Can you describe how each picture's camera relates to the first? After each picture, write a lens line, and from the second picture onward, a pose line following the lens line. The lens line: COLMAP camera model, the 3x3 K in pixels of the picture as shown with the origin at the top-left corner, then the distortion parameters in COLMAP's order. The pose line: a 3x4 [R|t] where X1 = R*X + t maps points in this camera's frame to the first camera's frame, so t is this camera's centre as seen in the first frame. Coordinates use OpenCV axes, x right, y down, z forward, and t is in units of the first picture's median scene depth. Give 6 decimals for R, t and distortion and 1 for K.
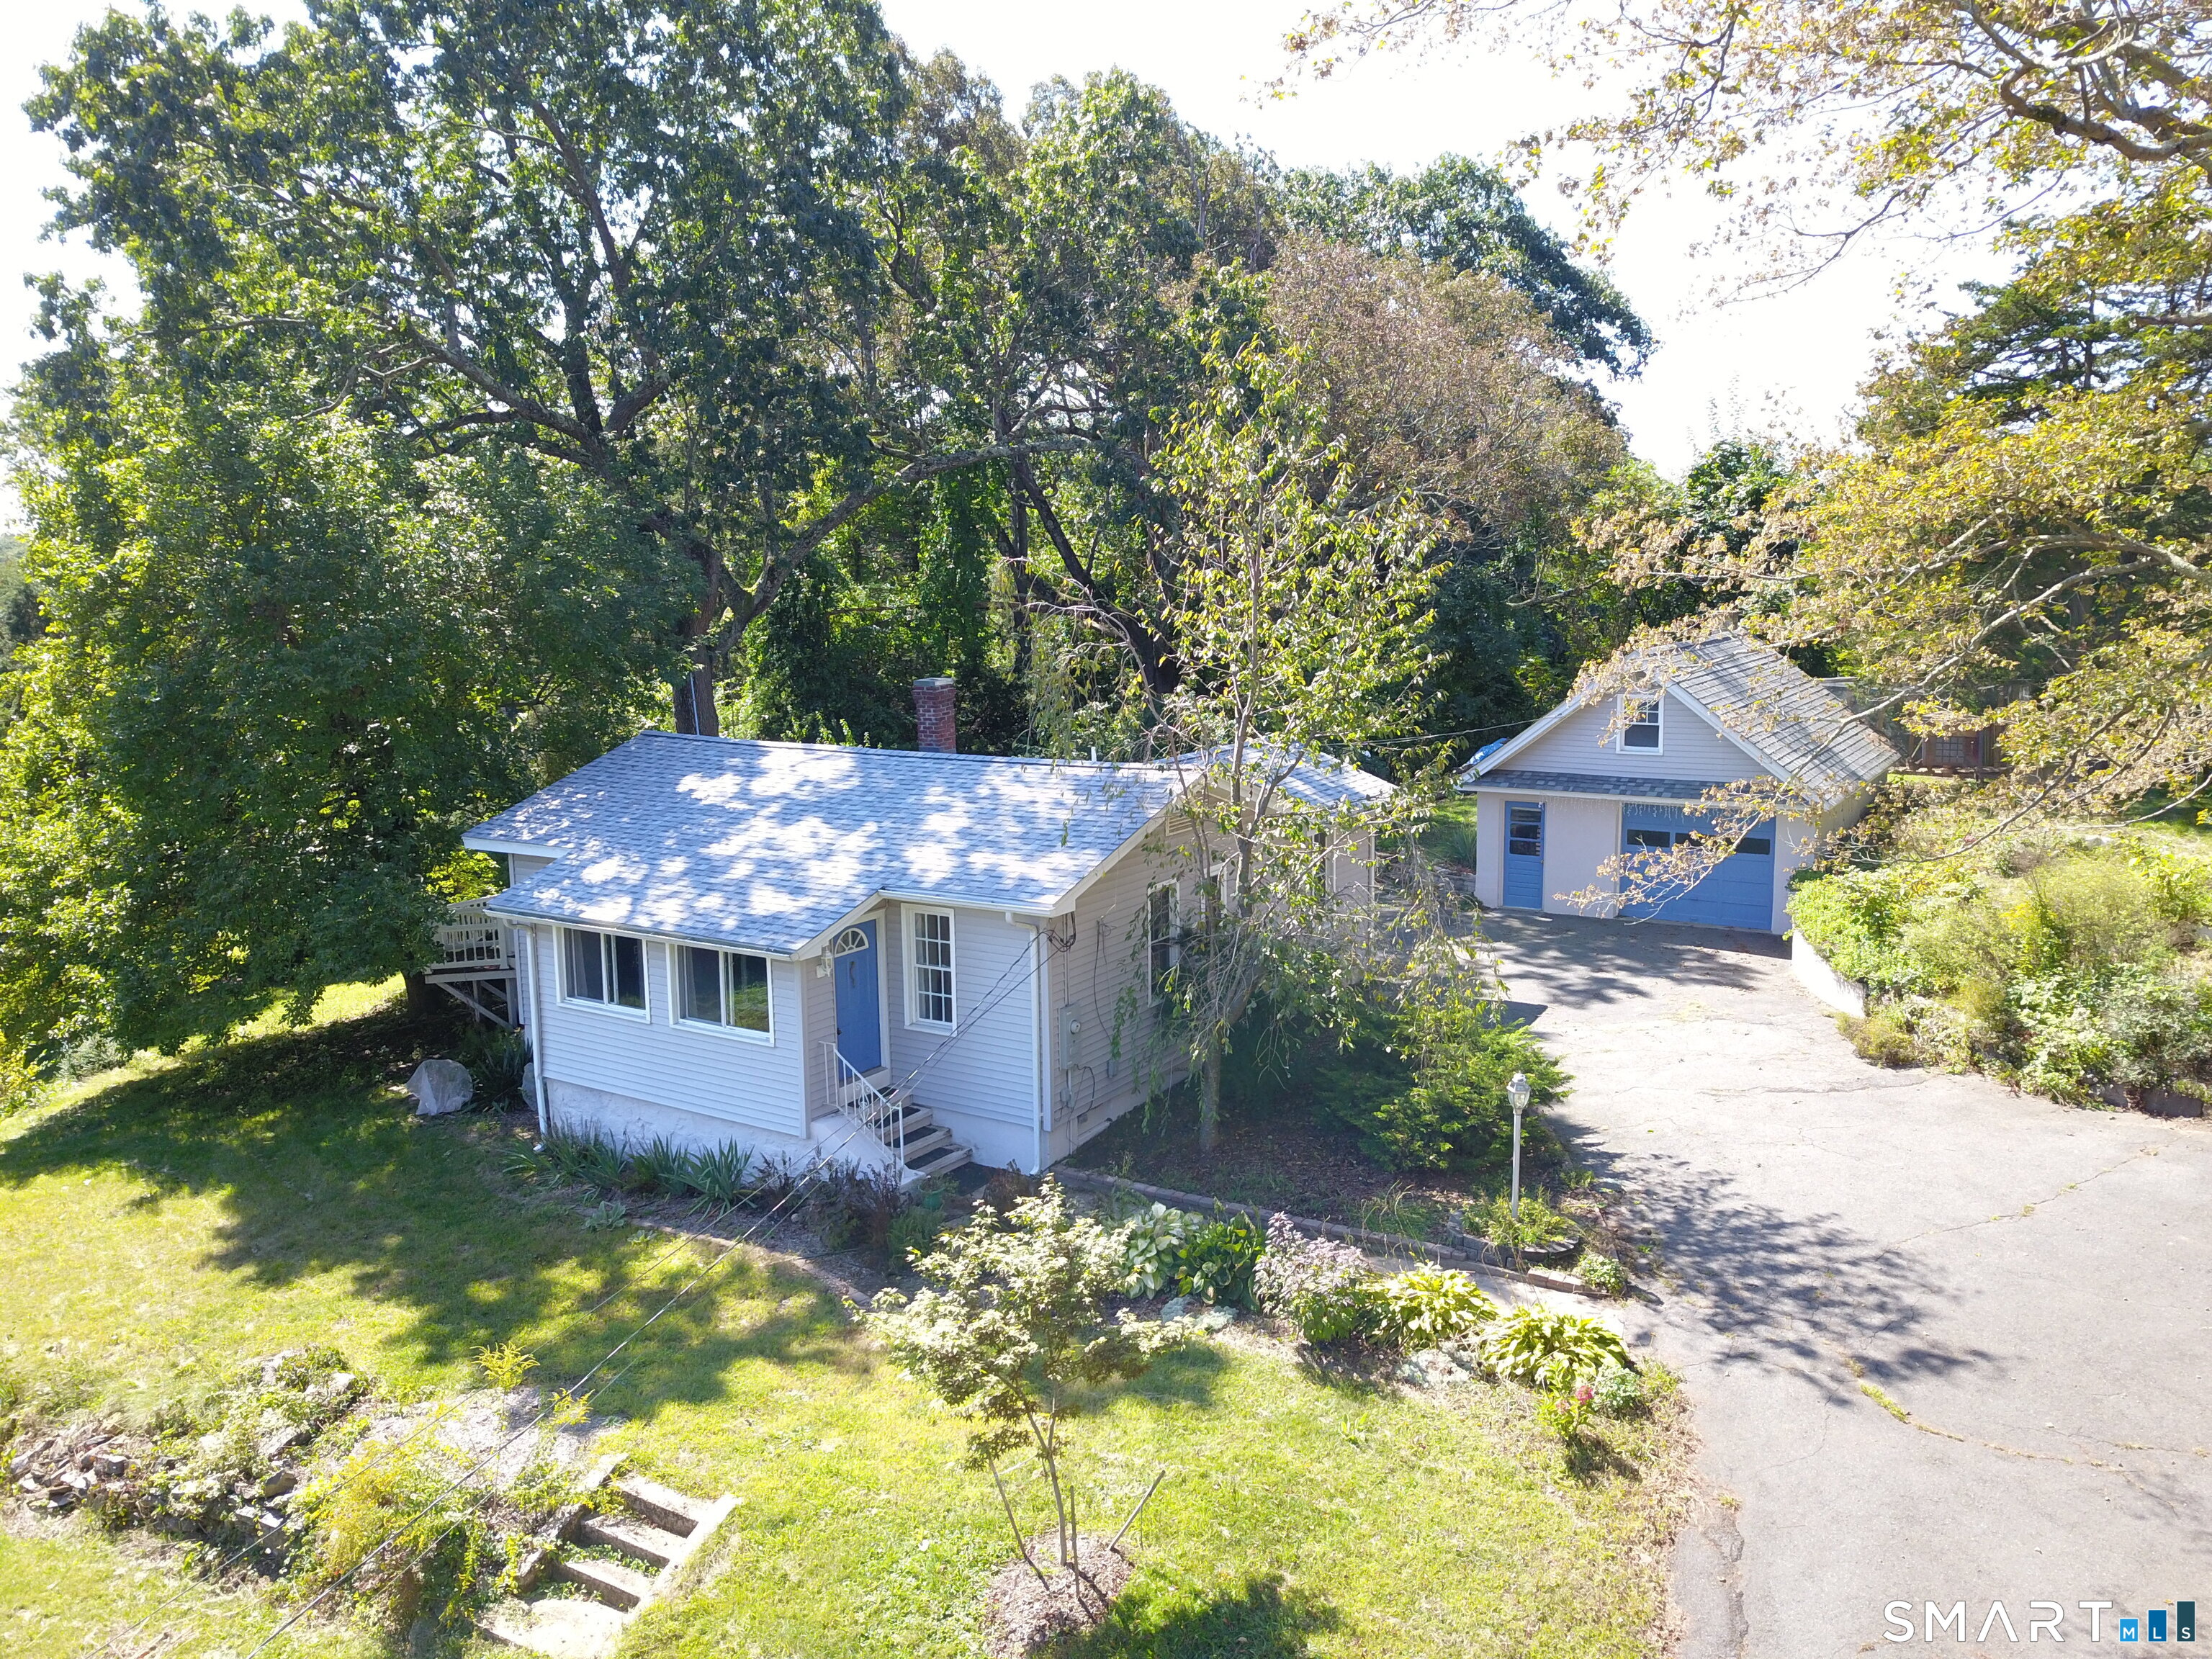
lens RADIAL K [[1674.5, 0, 1112.4], [0, 1674.5, 829.2], [0, 0, 1]] dist [0.036261, -0.032558]
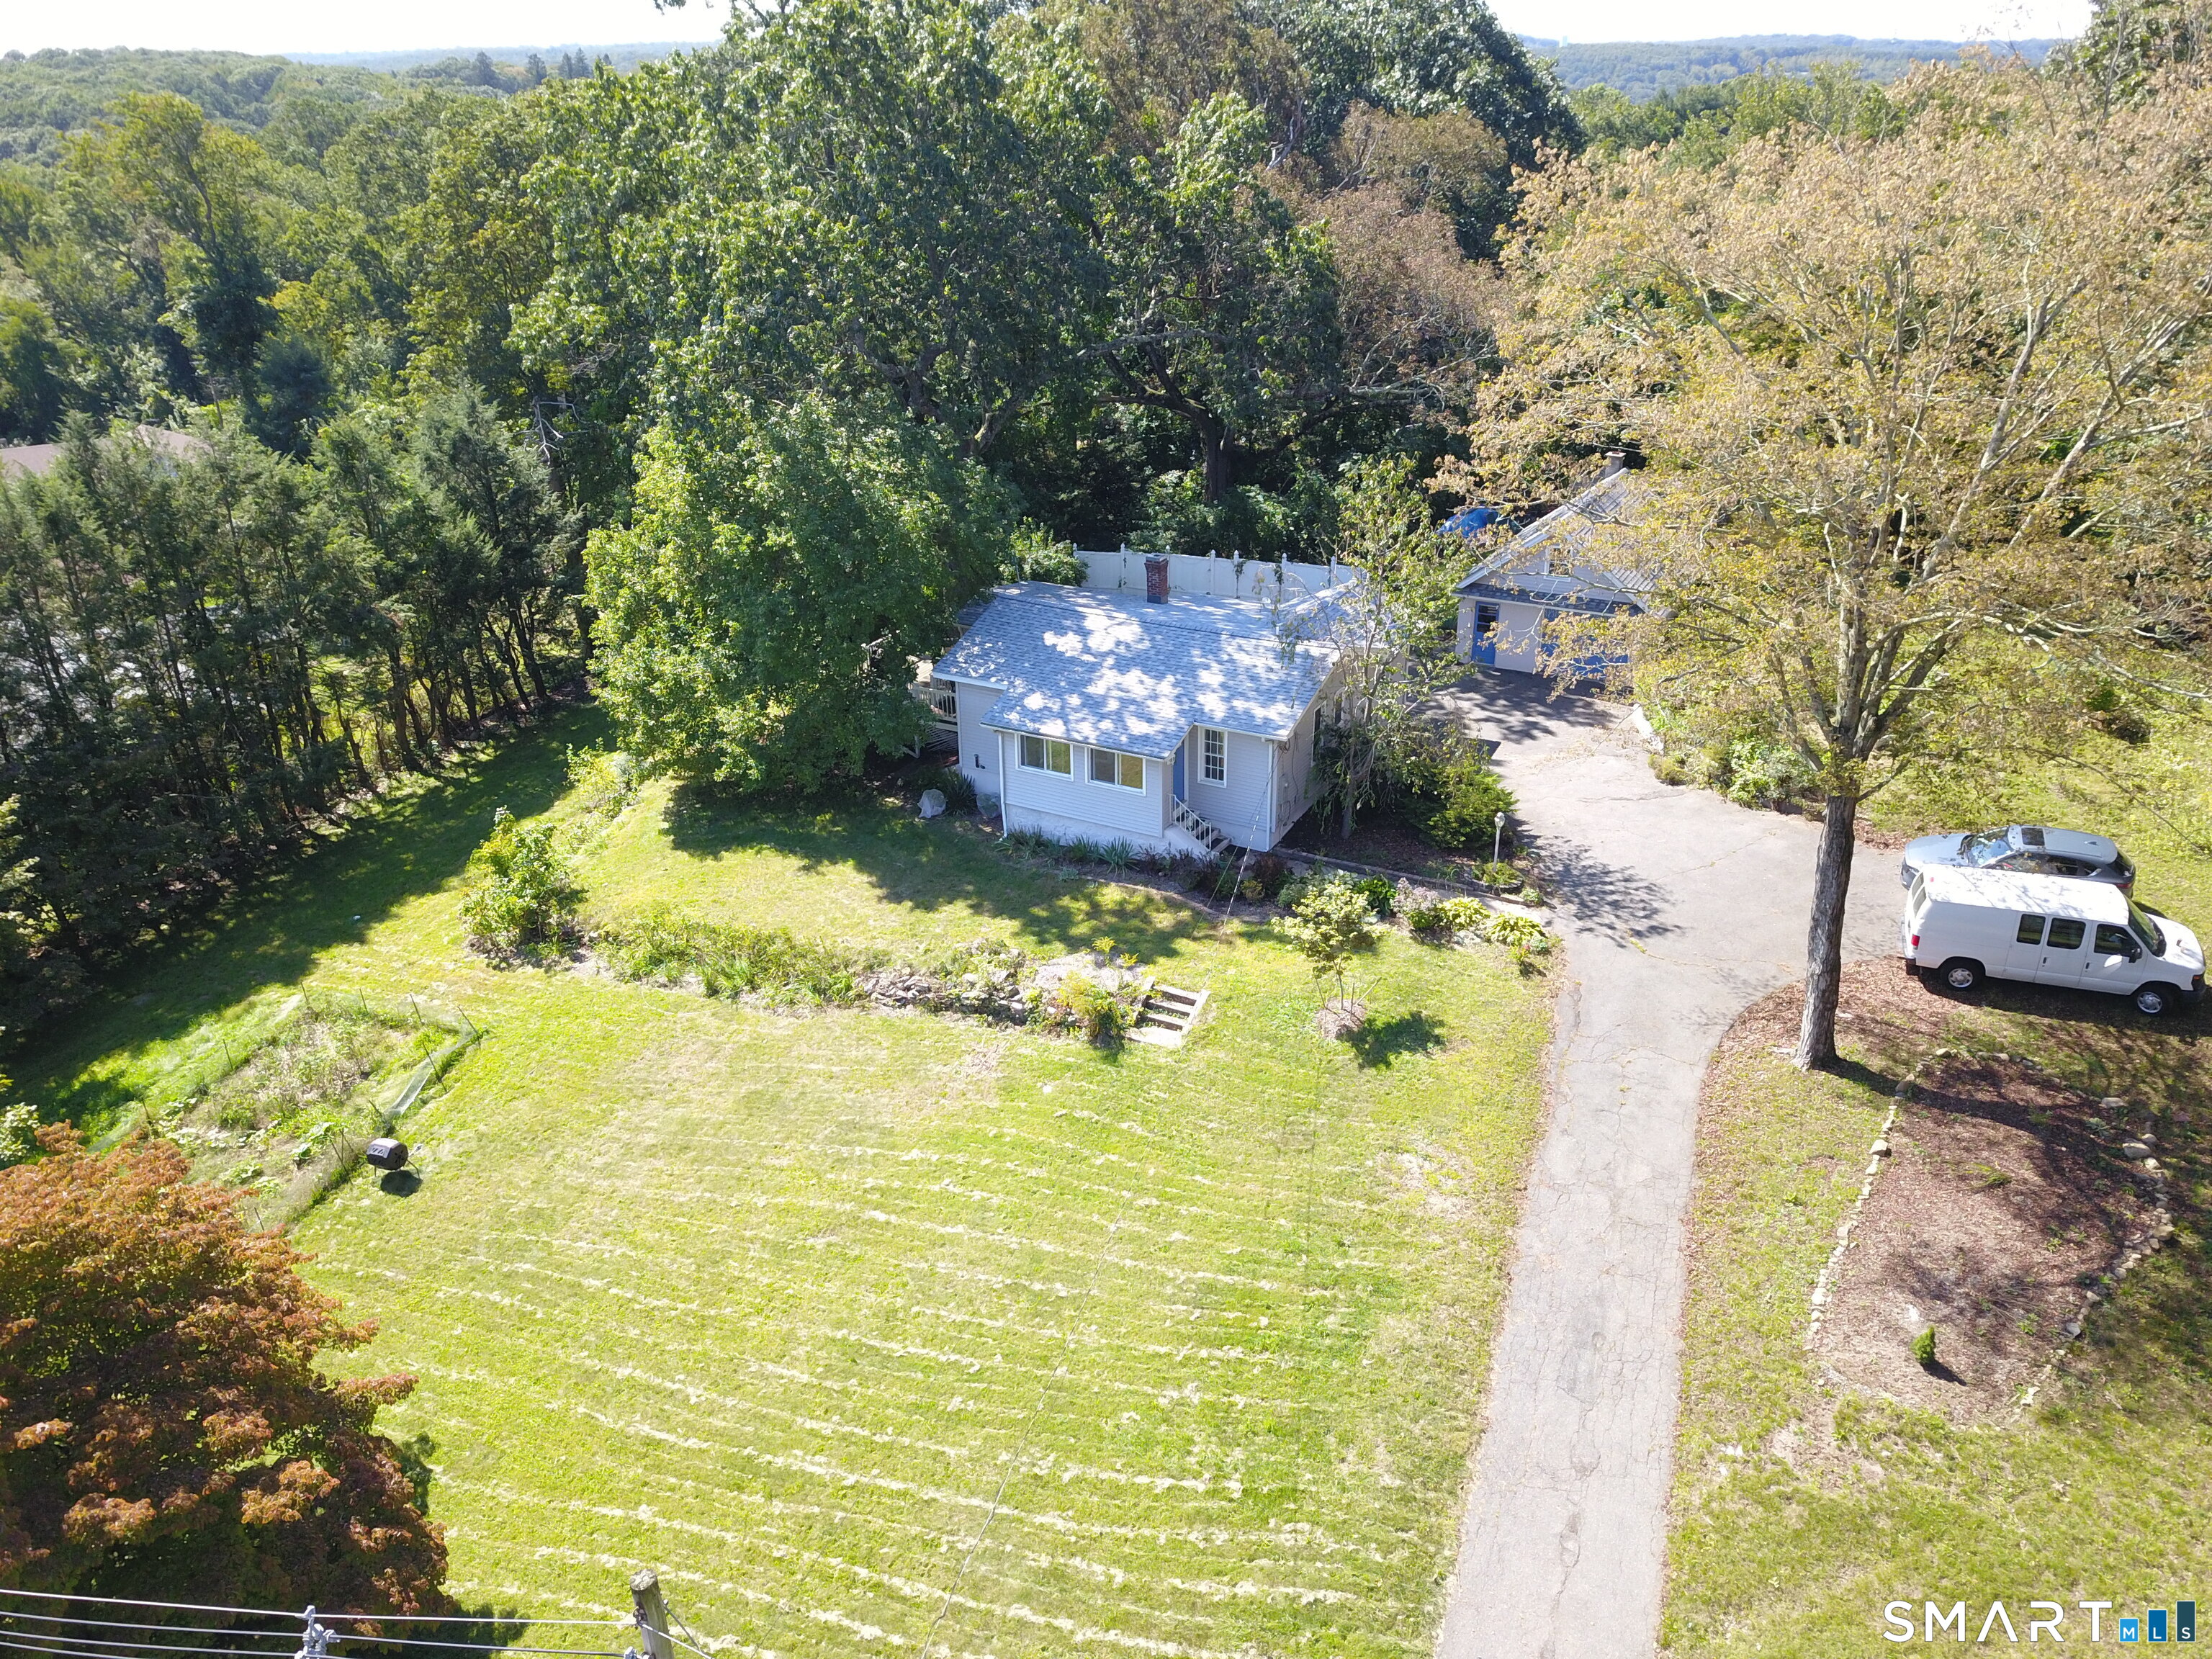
lens RADIAL K [[1674.5, 0, 1090.2], [0, 1674.5, 747.6], [0, 0, 1]] dist [0.036261, -0.032558]
pose [[0.998880, -0.021059, 0.042380, -0.361639], [0.011432, 0.976389, 0.215719, -0.388037], [-0.045922, -0.214992, 0.975535, -1.046980]]
